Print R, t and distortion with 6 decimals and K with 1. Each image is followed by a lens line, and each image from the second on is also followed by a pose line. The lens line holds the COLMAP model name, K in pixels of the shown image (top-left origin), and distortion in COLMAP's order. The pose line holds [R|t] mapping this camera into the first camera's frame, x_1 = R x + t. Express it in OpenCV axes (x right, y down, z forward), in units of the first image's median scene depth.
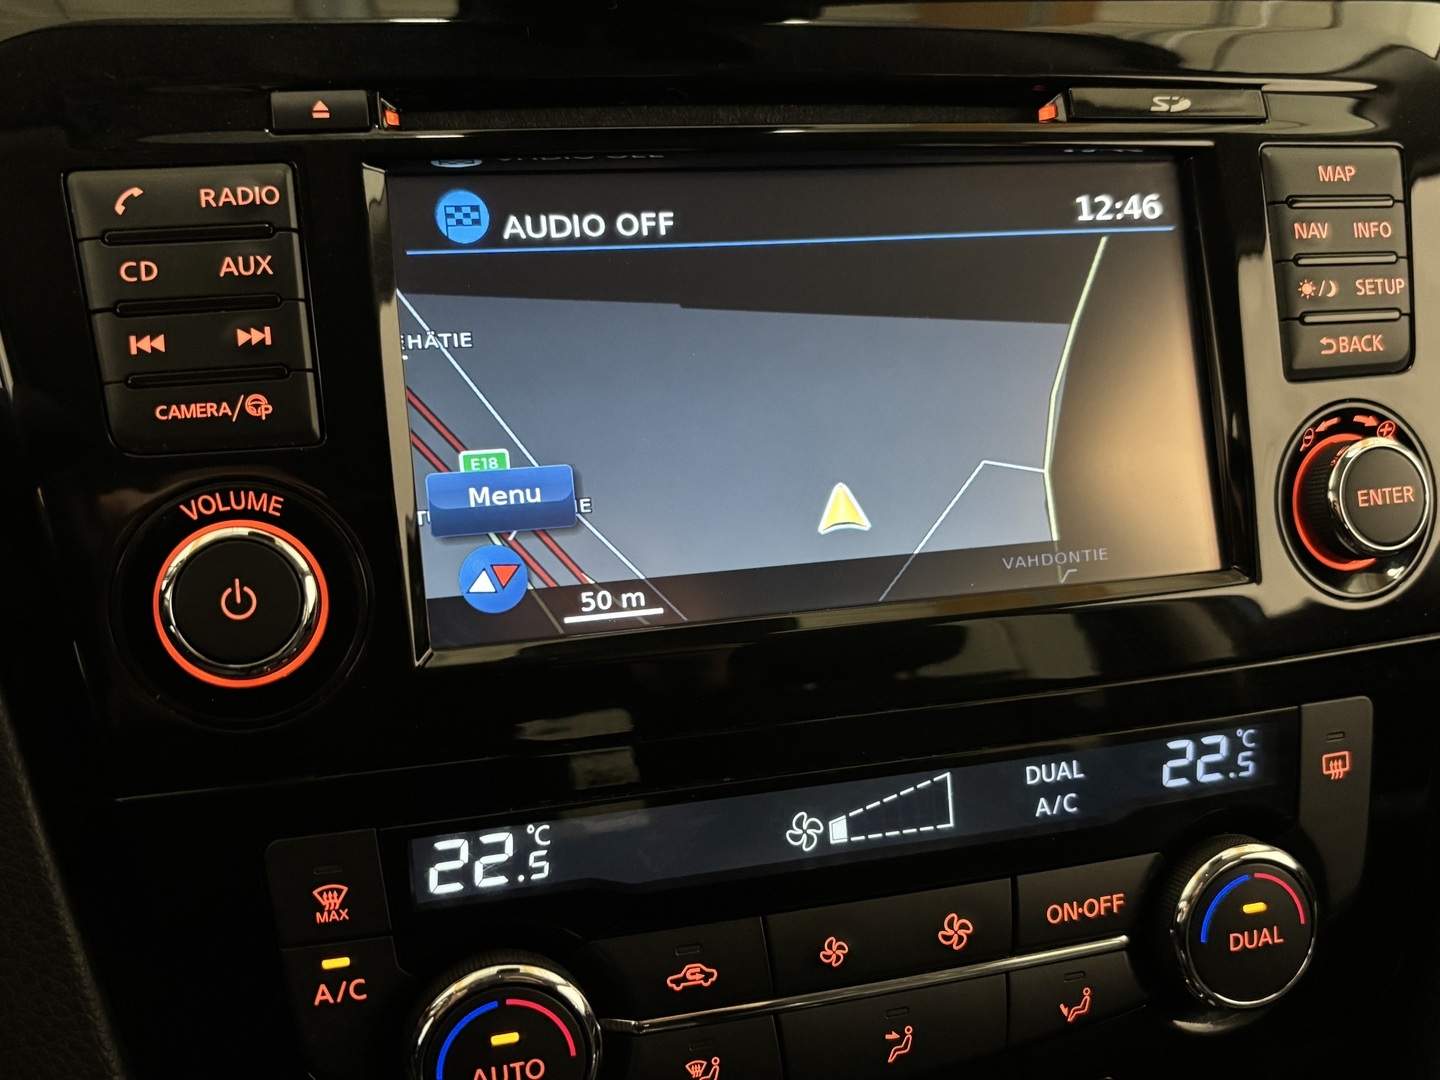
lens RADIAL K [[1390.9, 0, 720.0], [0, 1390.9, 540.0], [0, 0, 1]] dist [-0.000606, -0.005132]
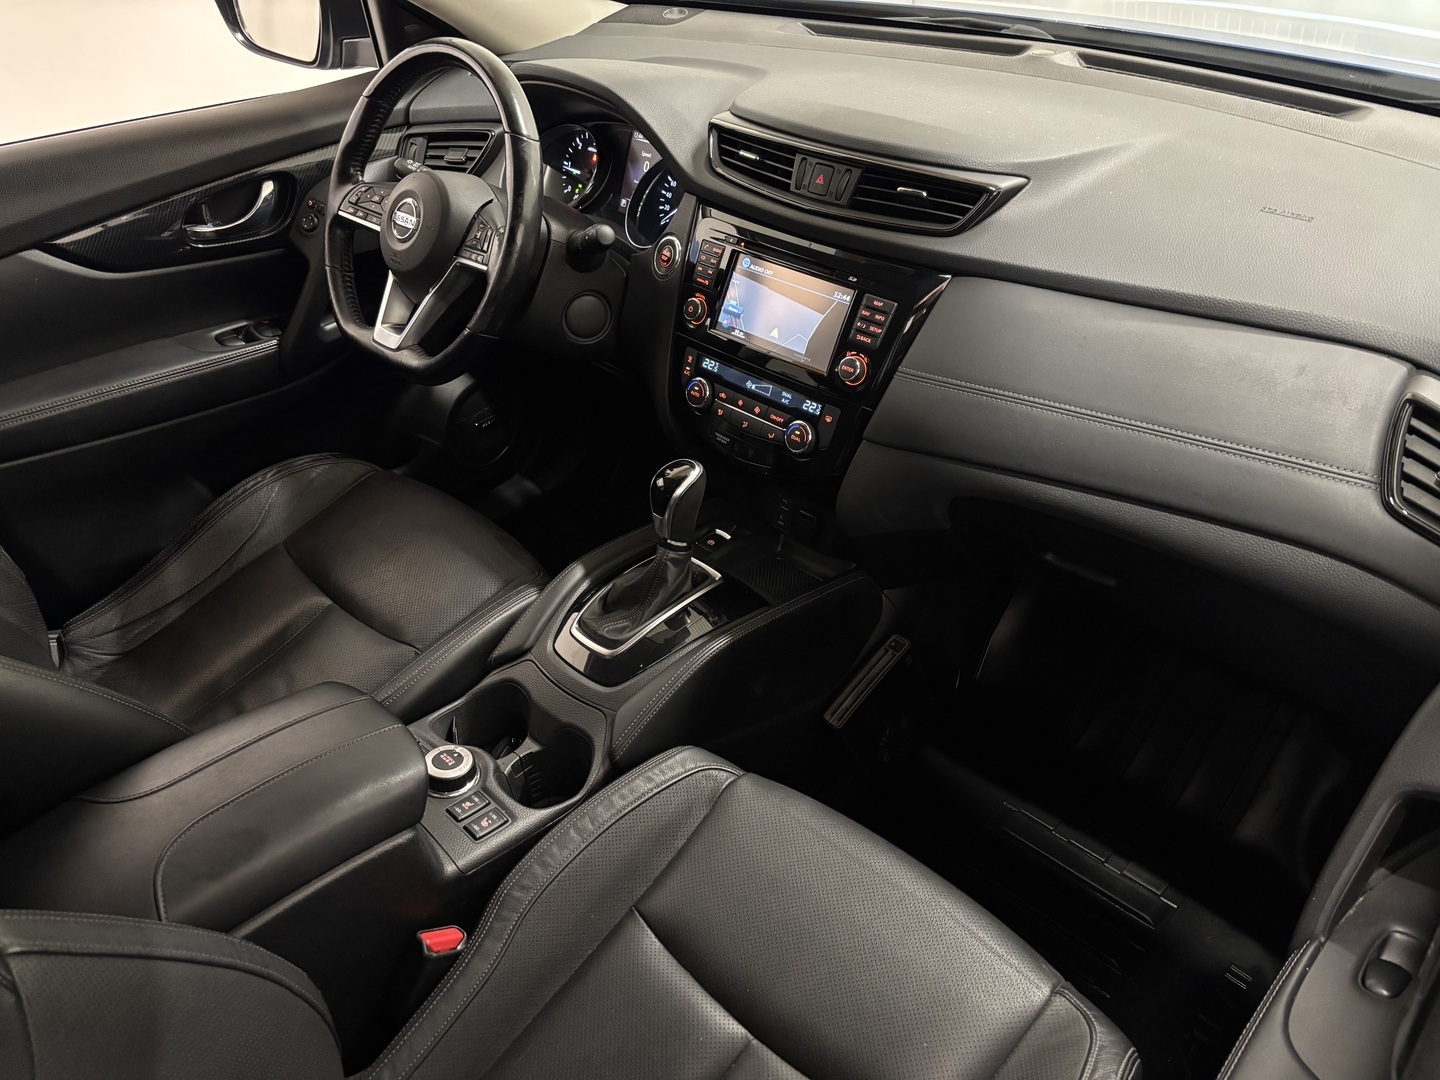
lens RADIAL K [[1078.2, 0, 720.0], [0, 1078.2, 540.0], [0, 0, 1]] dist [0.028545, -0.001974]
pose [[0.505424, 0.463221, -0.727993, 3.774817], [-0.334930, 0.882854, 0.329227, -0.687352], [0.795216, 0.077428, 0.601362, -1.826684]]
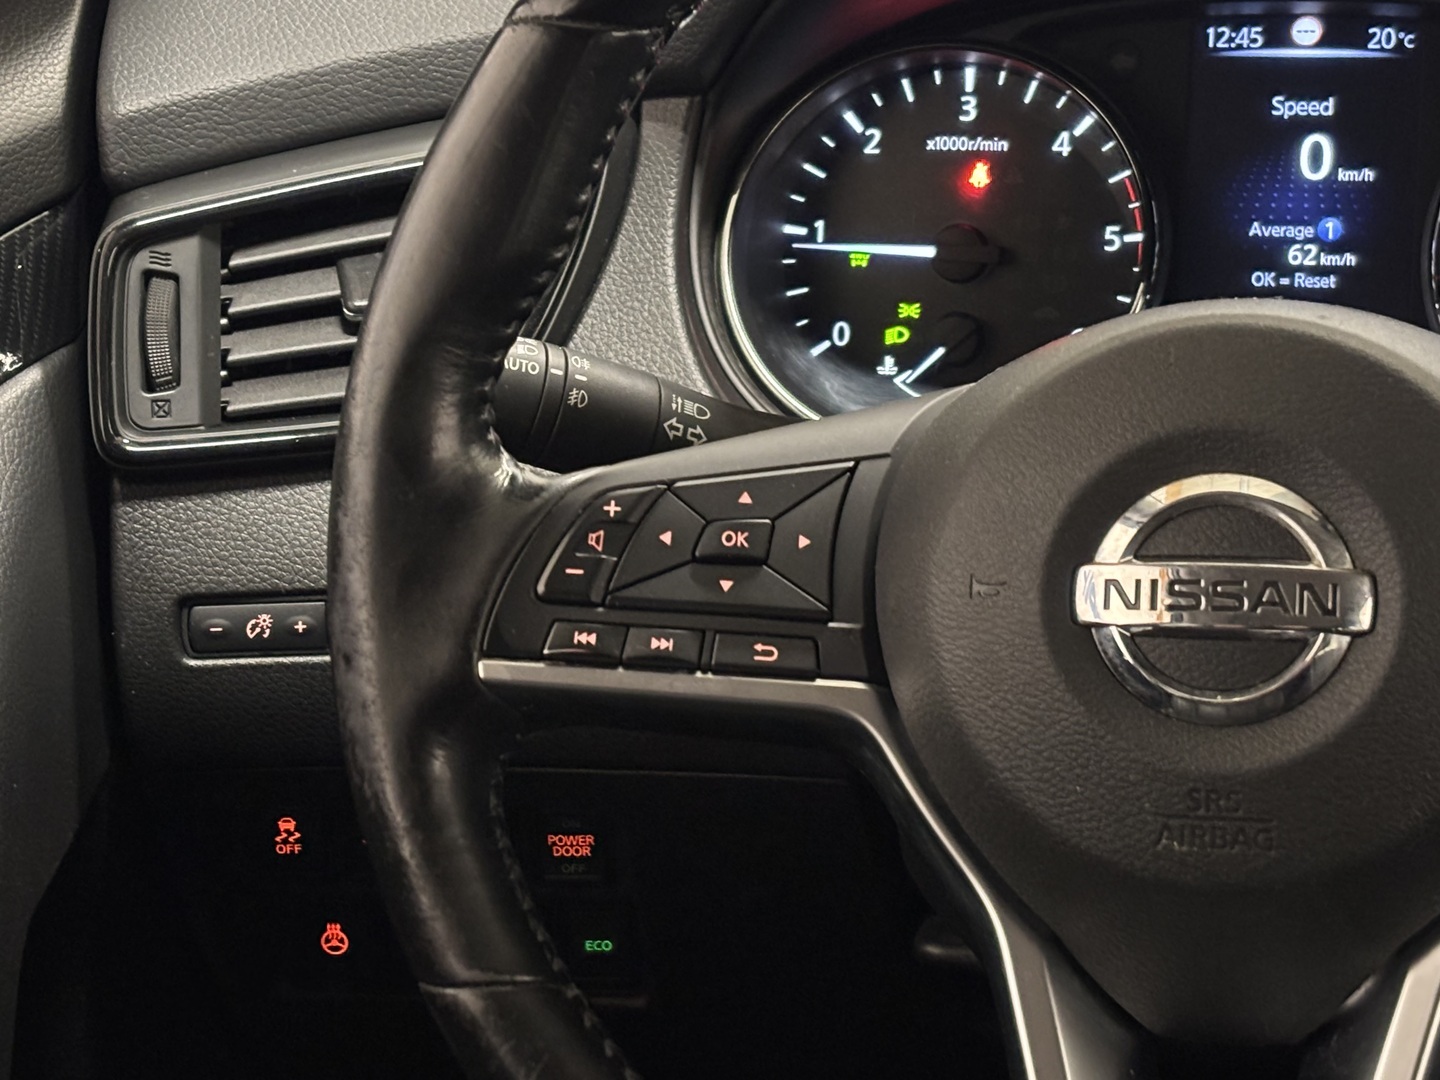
lens RADIAL K [[3191.8, 0, 718.8], [0, 3191.8, 561.5], [0, 0, 1]] dist [0.368558, -2.102500]
pose [[0.888356, 0.122035, -0.442642, -0.379751], [-0.132941, 0.991103, 0.006439, 0.136210], [0.439490, 0.053125, 0.896675, -2.607698]]
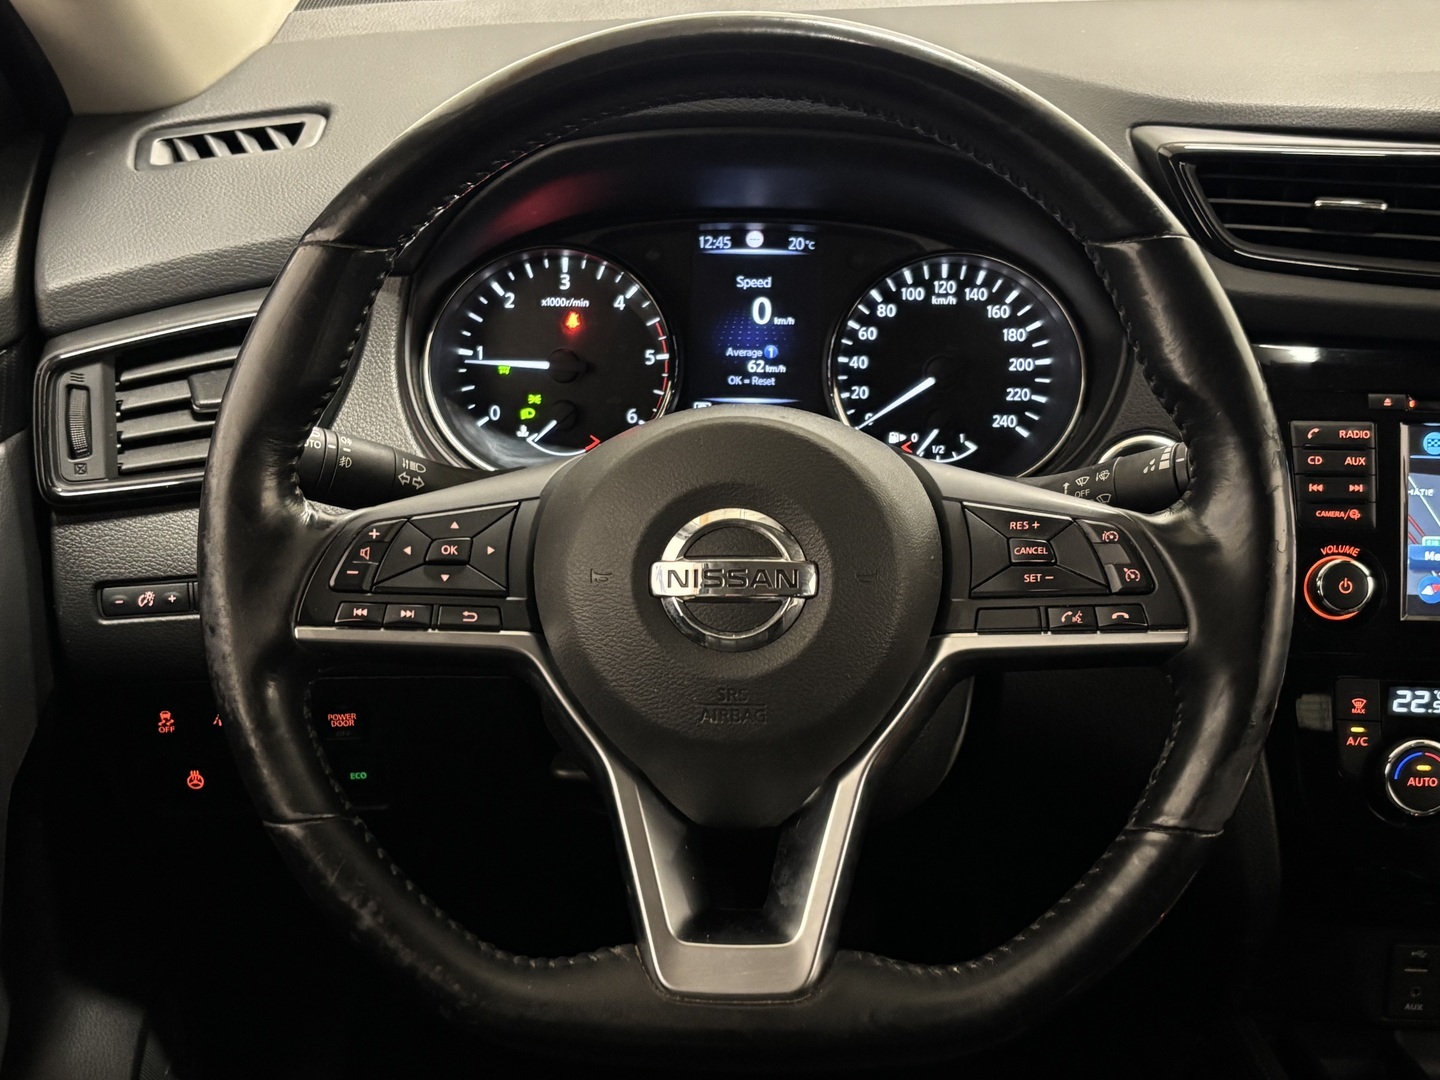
lens RADIAL K [[1831.7, 0, 710.6], [0, 1831.7, 550.8], [0, 0, 1]] dist [0.271225, -1.035416]
pose [[0.952835, 0.105195, -0.284674, -0.457838], [-0.107314, 0.994191, 0.008192, 0.071523], [0.283882, 0.022744, 0.958589, -2.605115]]
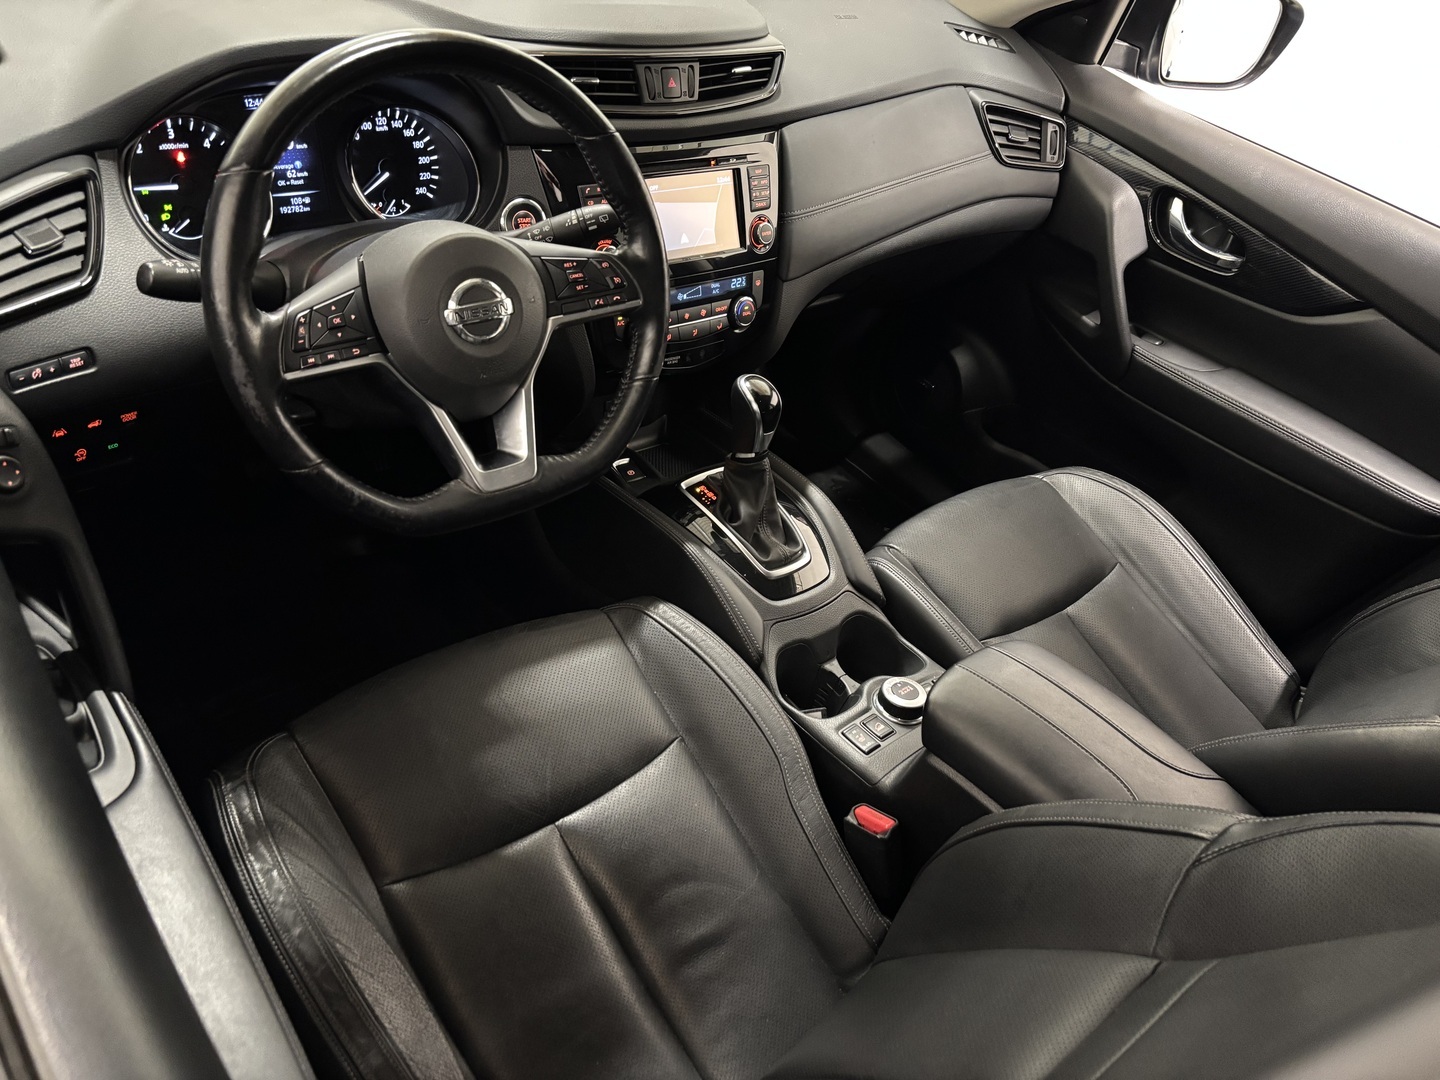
lens RADIAL K [[1101.5, 0, 720.0], [0, 1101.5, 540.0], [0, 0, 1]] dist [0.011780, 0.004695]
pose [[0.898191, -0.137238, 0.417634, -2.013067], [0.006749, 0.954215, 0.299046, -0.214203], [-0.439553, -0.265782, 0.857994, -3.593677]]
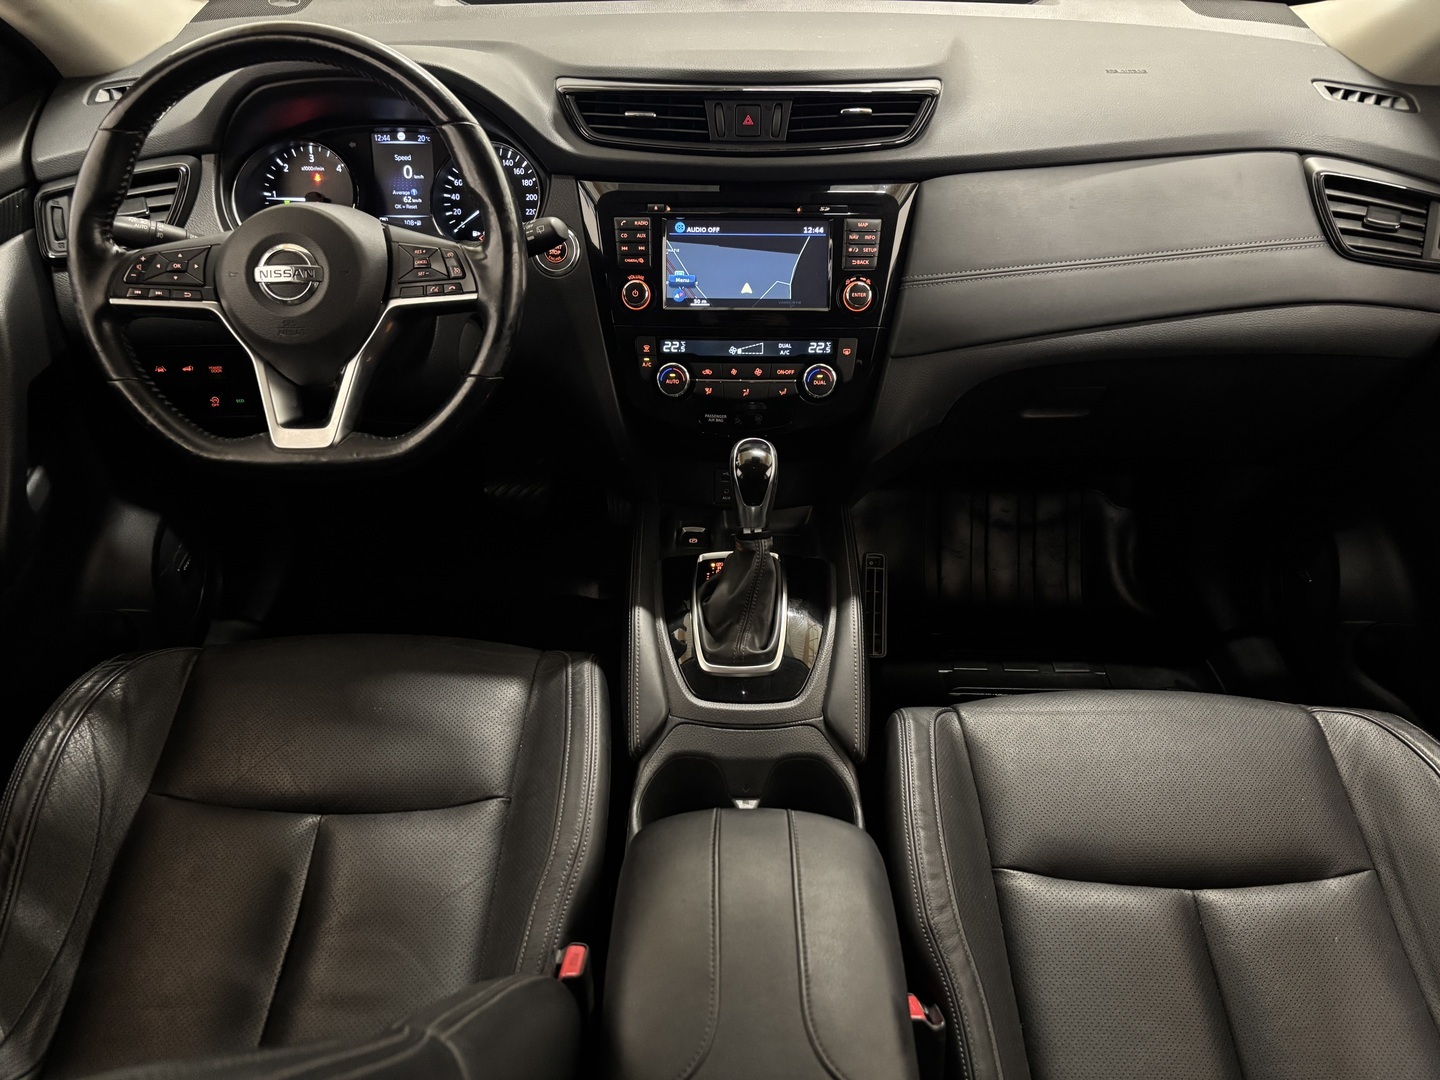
lens RADIAL K [[1088.7, 0, 716.5], [0, 1088.7, 560.2], [0, 0, 1]] dist [0.013090, -0.011289]
pose [[0.958457, 0.137958, -0.249657, 1.239854], [-0.094052, 0.979160, 0.180001, 0.272467], [0.269287, -0.149042, 0.951457, -3.333390]]
